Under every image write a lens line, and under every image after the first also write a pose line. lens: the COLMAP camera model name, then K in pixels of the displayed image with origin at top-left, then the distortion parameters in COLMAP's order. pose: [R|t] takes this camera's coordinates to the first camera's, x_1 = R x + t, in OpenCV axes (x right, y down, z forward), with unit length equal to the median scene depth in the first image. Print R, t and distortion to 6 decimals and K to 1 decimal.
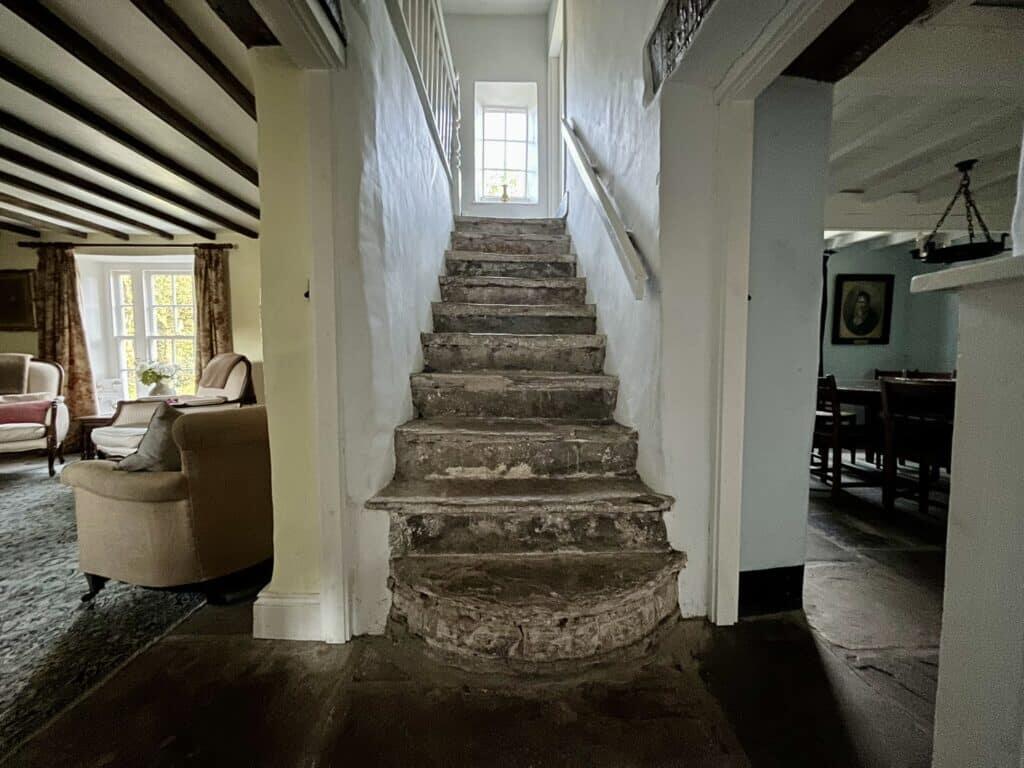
lens RADIAL K [[410.2, 0, 515.8], [0, 410.2, 380.7], [0, 0, 1]] dist [-0.002118, -0.000090]
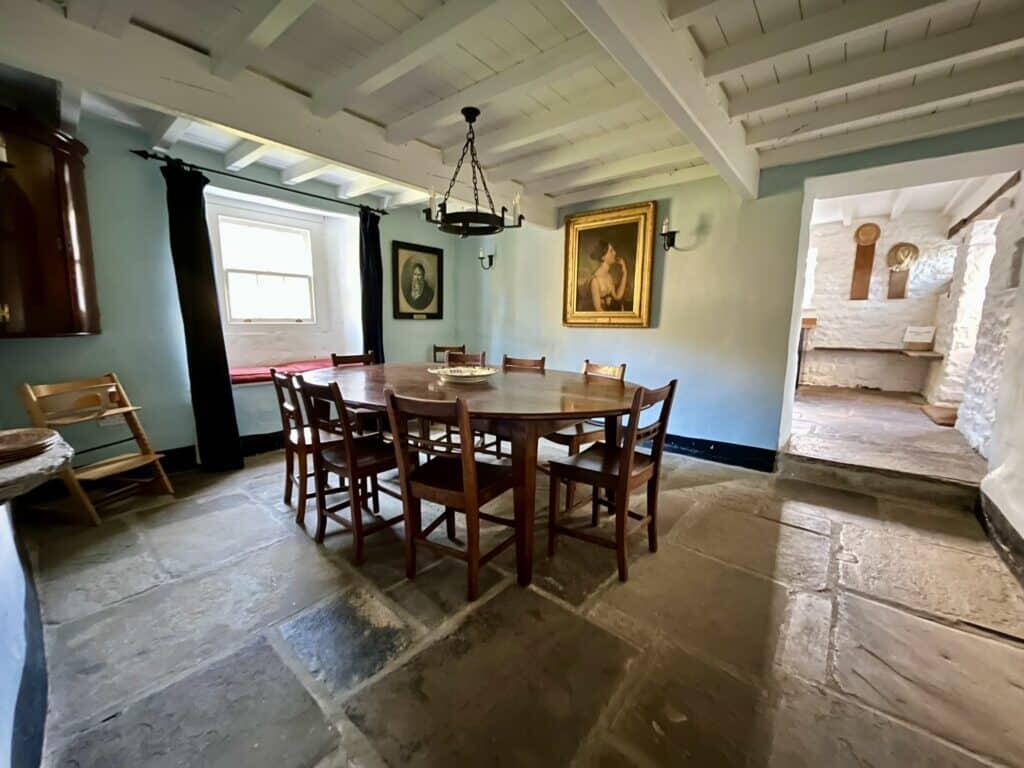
lens RADIAL K [[410.2, 0, 512.8], [0, 410.2, 384.2], [0, 0, 1]] dist [-0.002118, -0.000090]
pose [[0.665553, -0.110147, 0.738178, 0.276017], [0.036064, 0.992641, 0.115600, -0.043825], [-0.745479, -0.050316, 0.664627, 0.202954]]
